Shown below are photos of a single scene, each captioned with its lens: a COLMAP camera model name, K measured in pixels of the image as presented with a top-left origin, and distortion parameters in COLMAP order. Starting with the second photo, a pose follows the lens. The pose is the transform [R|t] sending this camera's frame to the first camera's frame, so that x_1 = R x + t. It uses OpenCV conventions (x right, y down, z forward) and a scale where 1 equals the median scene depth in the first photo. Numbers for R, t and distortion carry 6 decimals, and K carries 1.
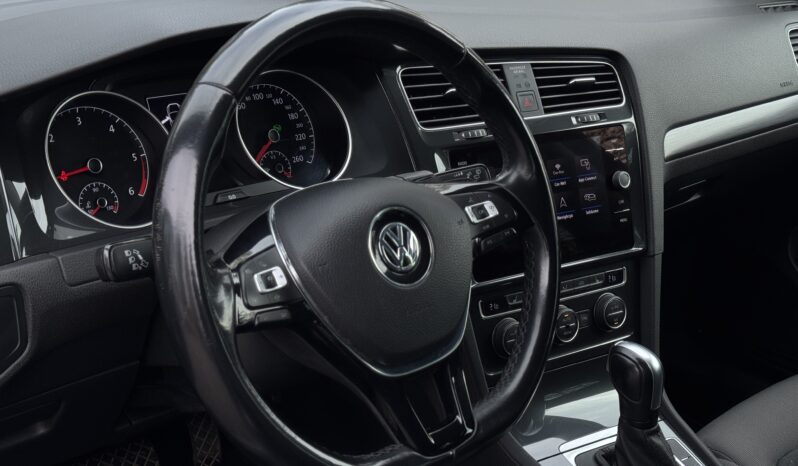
lens RADIAL K [[1116.8, 0, 399.0], [0, 1116.8, 233.0], [0, 0, 1]] dist [0.162883, -0.449714]
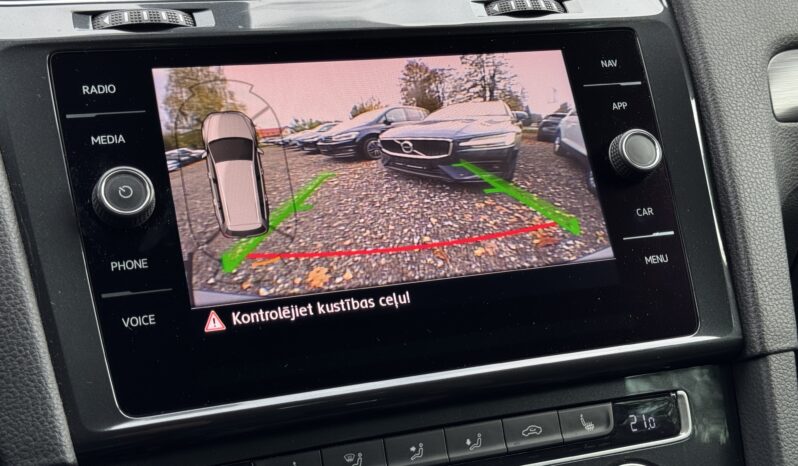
lens RADIAL K [[1116.8, 0, 399.0], [0, 1116.8, 233.0], [0, 0, 1]] dist [0.162883, -0.449714]
pose [[0.957495, -0.114562, -0.264724, 0.248872], [0.038062, 0.959903, -0.277737, 0.091005], [0.285927, 0.255856, 0.923463, 0.723404]]
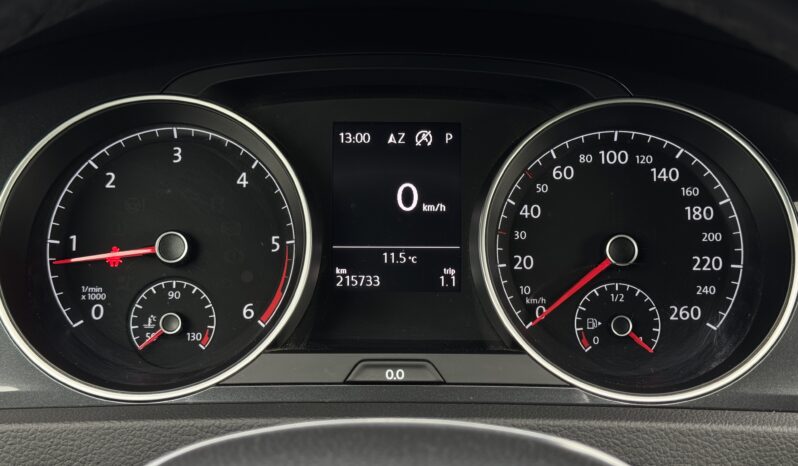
lens RADIAL K [[1116.8, 0, 399.0], [0, 1116.8, 233.0], [0, 0, 1]] dist [0.162883, -0.449714]
pose [[0.726228, 0.166279, -0.667041, 0.111399], [-0.200852, 0.979291, 0.025442, -0.085154], [0.657458, 0.115500, 0.744586, 0.606497]]
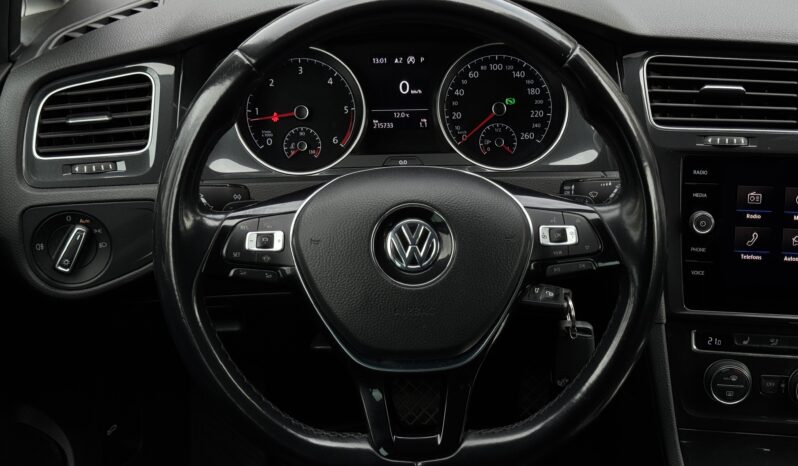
lens RADIAL K [[1116.8, 0, 399.0], [0, 1116.8, 233.0], [0, 0, 1]] dist [0.162883, -0.449714]
pose [[0.750110, 0.225866, -0.621546, 0.450140], [-0.178165, 0.974137, 0.138978, -0.099460], [0.636861, 0.006489, 0.770951, 0.179937]]
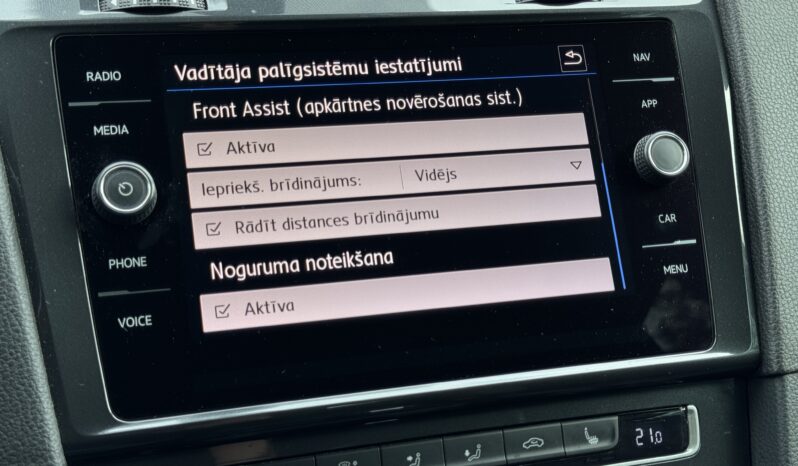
lens RADIAL K [[1116.8, 0, 399.0], [0, 1116.8, 233.0], [0, 0, 1]] dist [0.162883, -0.449714]
pose [[0.949770, -0.042419, -0.310061, 0.260236], [-0.019129, 0.981049, -0.192812, 0.054511], [0.312364, 0.189058, 0.930960, 0.730532]]
